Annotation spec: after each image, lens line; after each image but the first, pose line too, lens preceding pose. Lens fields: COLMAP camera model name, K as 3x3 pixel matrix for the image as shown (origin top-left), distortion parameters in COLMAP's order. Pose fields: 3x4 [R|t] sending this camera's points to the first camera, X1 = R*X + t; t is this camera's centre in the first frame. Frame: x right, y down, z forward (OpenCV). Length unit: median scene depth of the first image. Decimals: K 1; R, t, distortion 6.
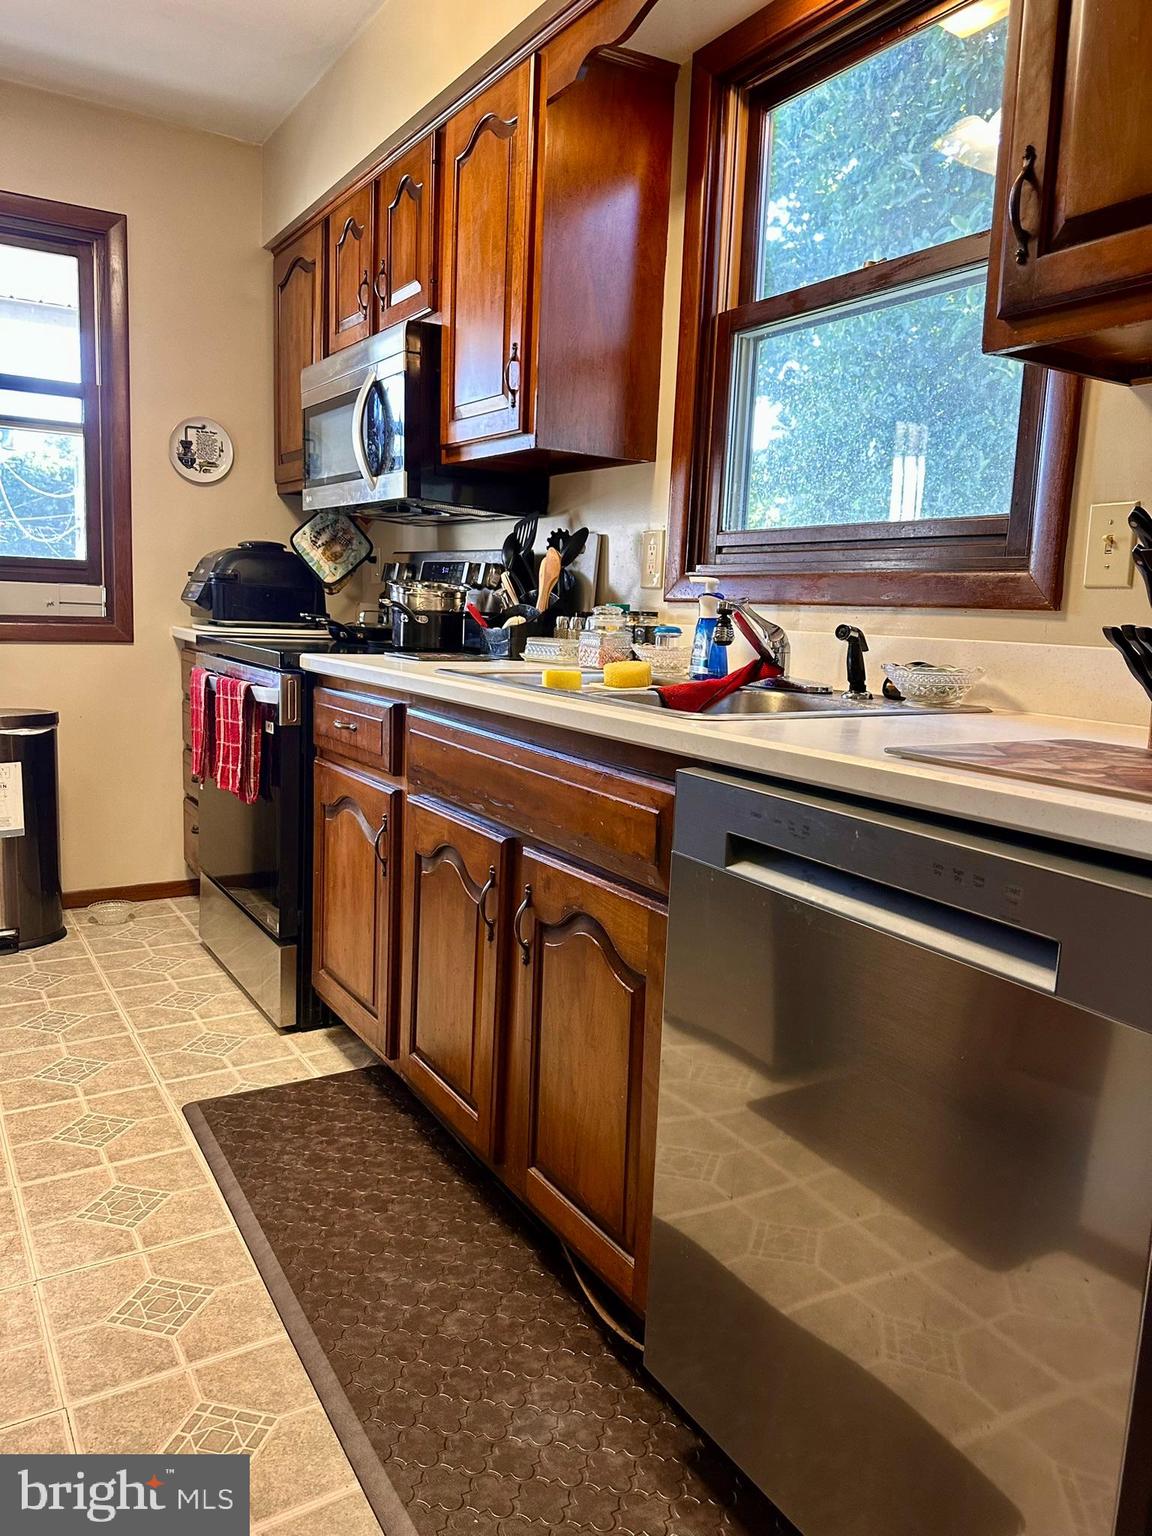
lens RADIAL K [[1078.0, 0, 569.0], [0, 1078.0, 763.0], [0, 0, 1]] dist [0.019159, -0.024880]
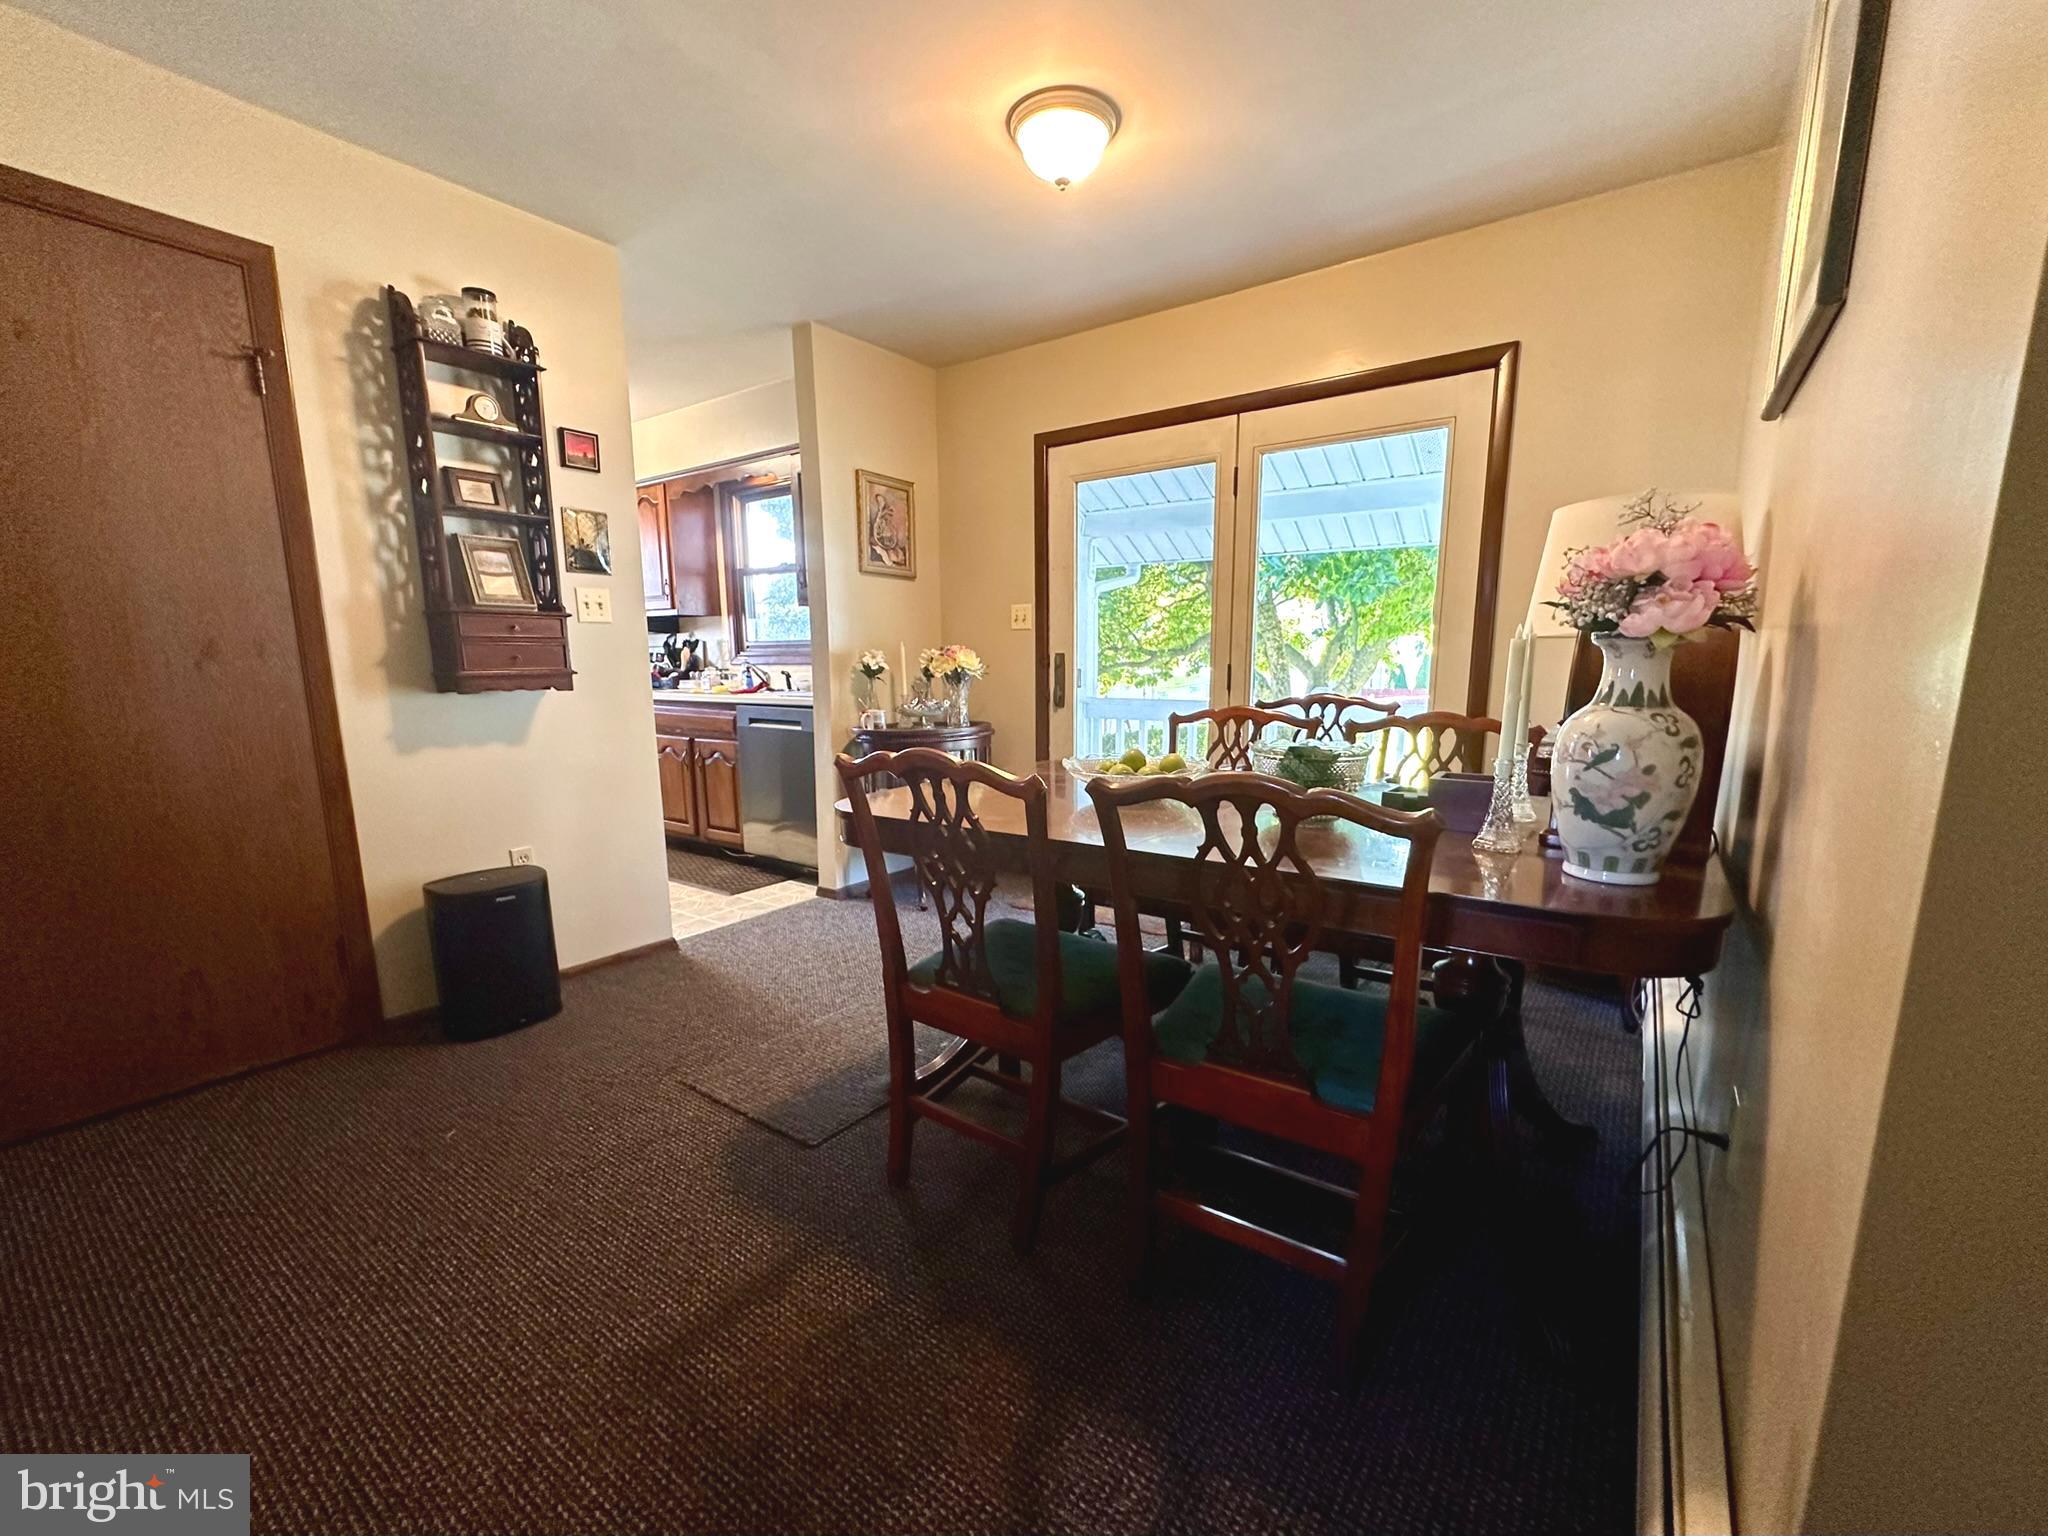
lens RADIAL K [[820.4, 0, 1011.8], [0, 820.4, 804.3], [0, 0, 1]] dist [0.003752, 0.000373]
pose [[0.918637, -0.111050, 0.379176, -0.092612], [0.098250, 0.993749, 0.053011, 0.174642], [-0.382693, -0.011444, 0.923805, -1.294665]]
